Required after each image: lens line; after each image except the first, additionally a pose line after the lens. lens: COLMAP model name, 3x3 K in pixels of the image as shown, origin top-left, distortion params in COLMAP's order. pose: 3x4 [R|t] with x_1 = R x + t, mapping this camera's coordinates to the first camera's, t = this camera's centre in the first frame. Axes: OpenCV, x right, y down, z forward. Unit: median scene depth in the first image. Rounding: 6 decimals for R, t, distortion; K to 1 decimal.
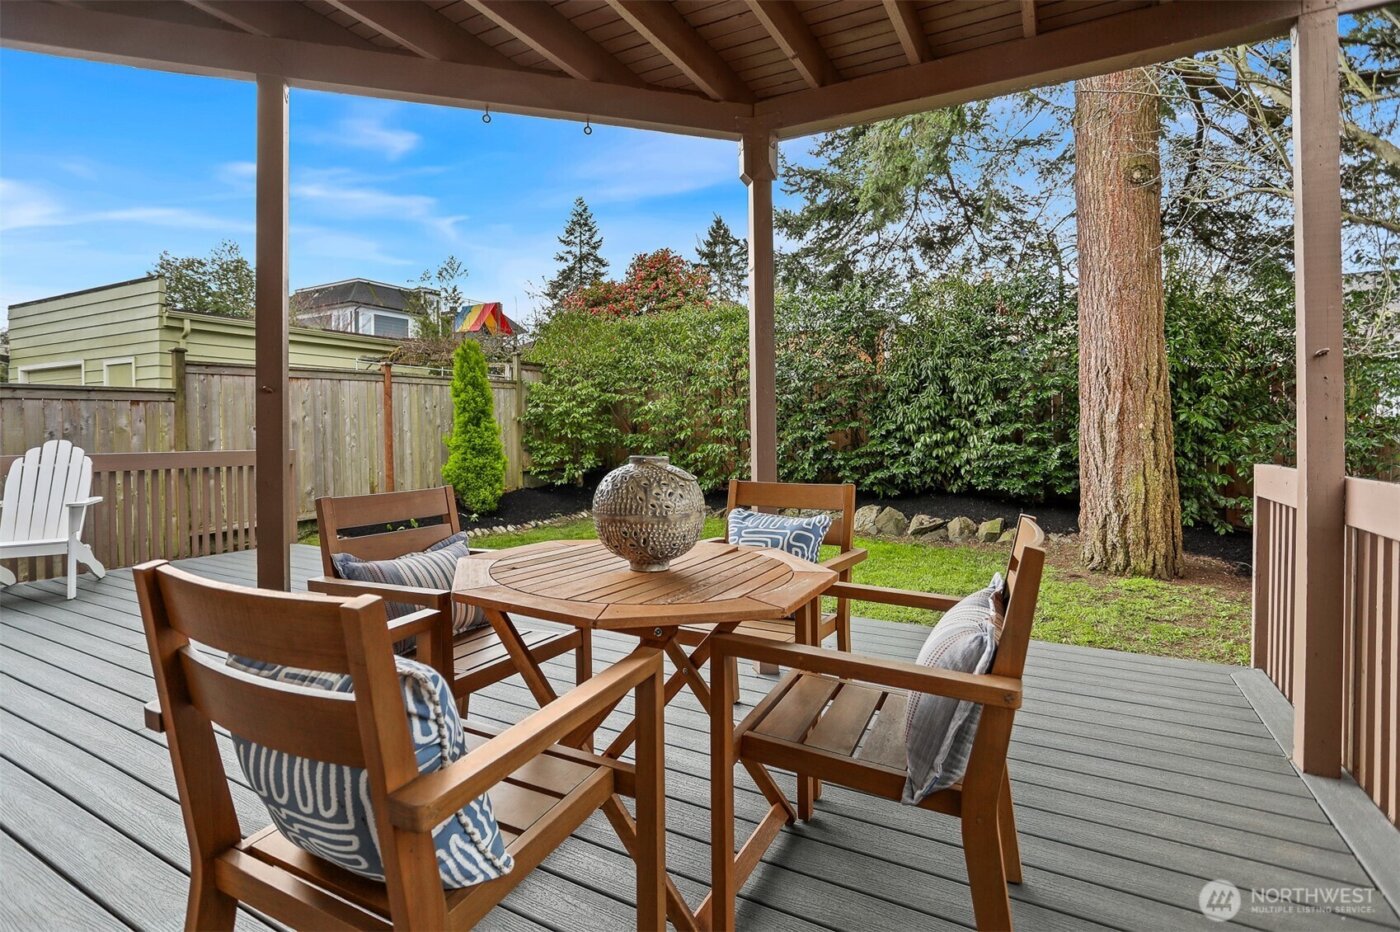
lens RADIAL K [[677.6, 0, 703.1], [0, 677.6, 412.1], [0, 0, 1]] dist [-0.020040, 0.000288]
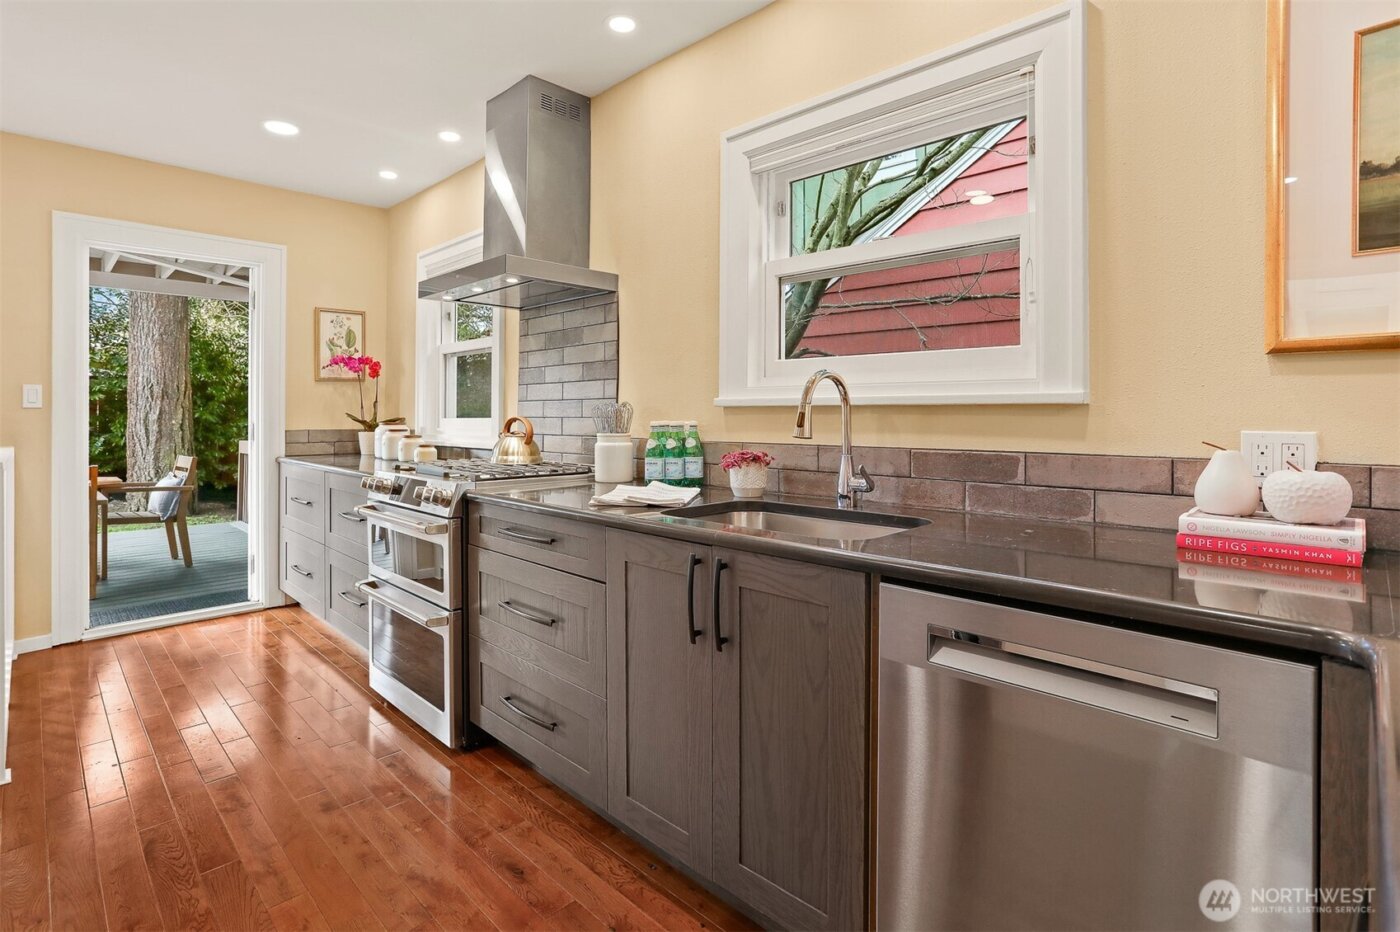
lens RADIAL K [[677.6, 0, 685.7], [0, 677.6, 411.5], [0, 0, 1]] dist [-0.020040, 0.000288]
pose [[0.292531, 0.001434, 0.956255, -0.479800], [-0.020709, 0.999774, 0.004836, -0.034798], [-0.956032, -0.021217, 0.292495, -0.585864]]
